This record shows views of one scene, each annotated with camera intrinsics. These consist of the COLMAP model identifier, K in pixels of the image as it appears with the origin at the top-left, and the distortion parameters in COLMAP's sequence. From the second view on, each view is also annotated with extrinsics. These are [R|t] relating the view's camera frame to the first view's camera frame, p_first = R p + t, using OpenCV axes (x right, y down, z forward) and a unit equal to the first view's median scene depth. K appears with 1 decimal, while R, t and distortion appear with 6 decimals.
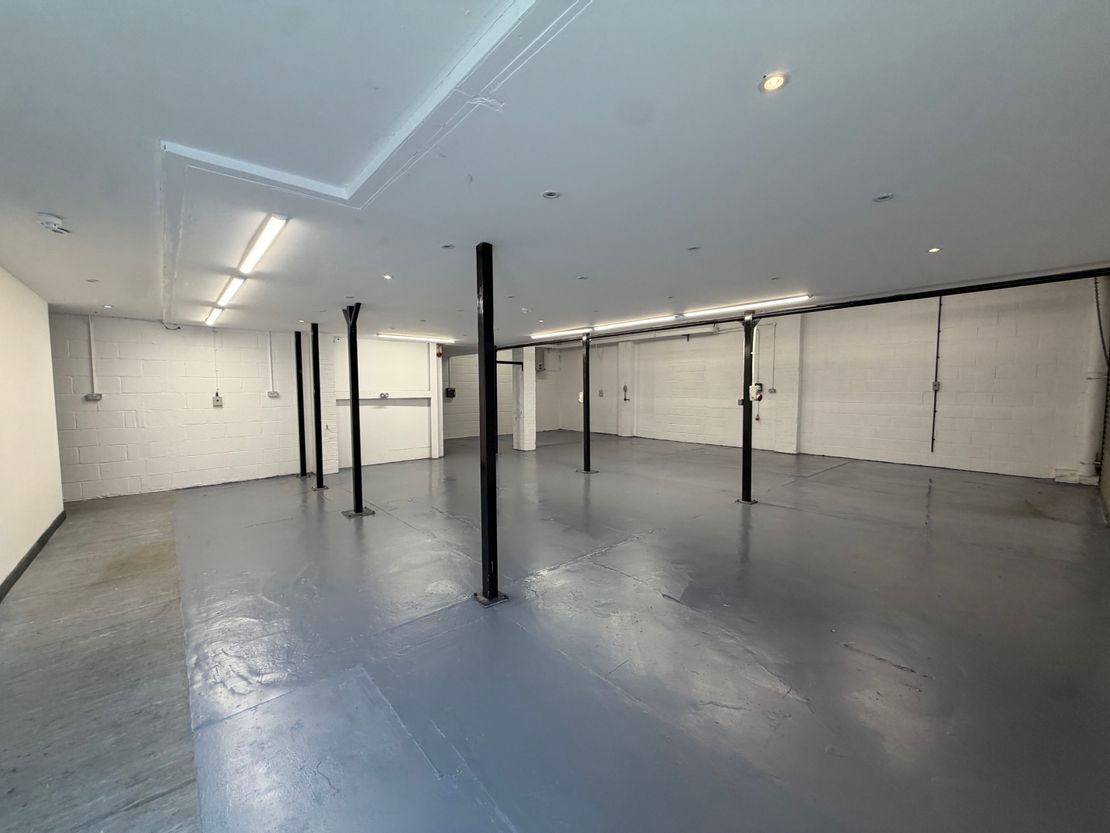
lens RADIAL K [[444.1, 0, 555.0], [0, 444.1, 416.5], [0, 0, 1]] dist [-0.001326, 0.000025]
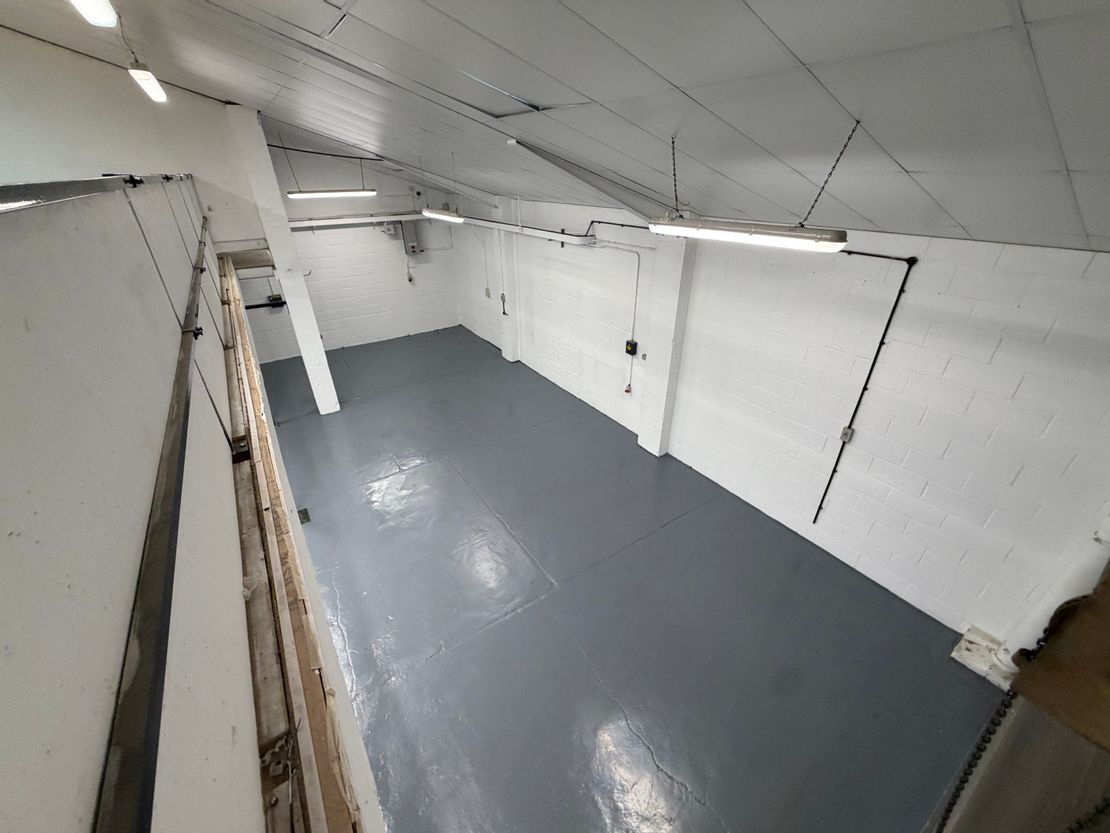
lens RADIAL K [[444.1, 0, 555.0], [0, 444.1, 416.5], [0, 0, 1]] dist [-0.001326, 0.000025]
pose [[0.992403, 0.056567, -0.109255, 0.346544], [-0.004053, 0.902579, 0.430505, -0.209495], [0.122963, -0.426792, 0.895951, 0.287912]]
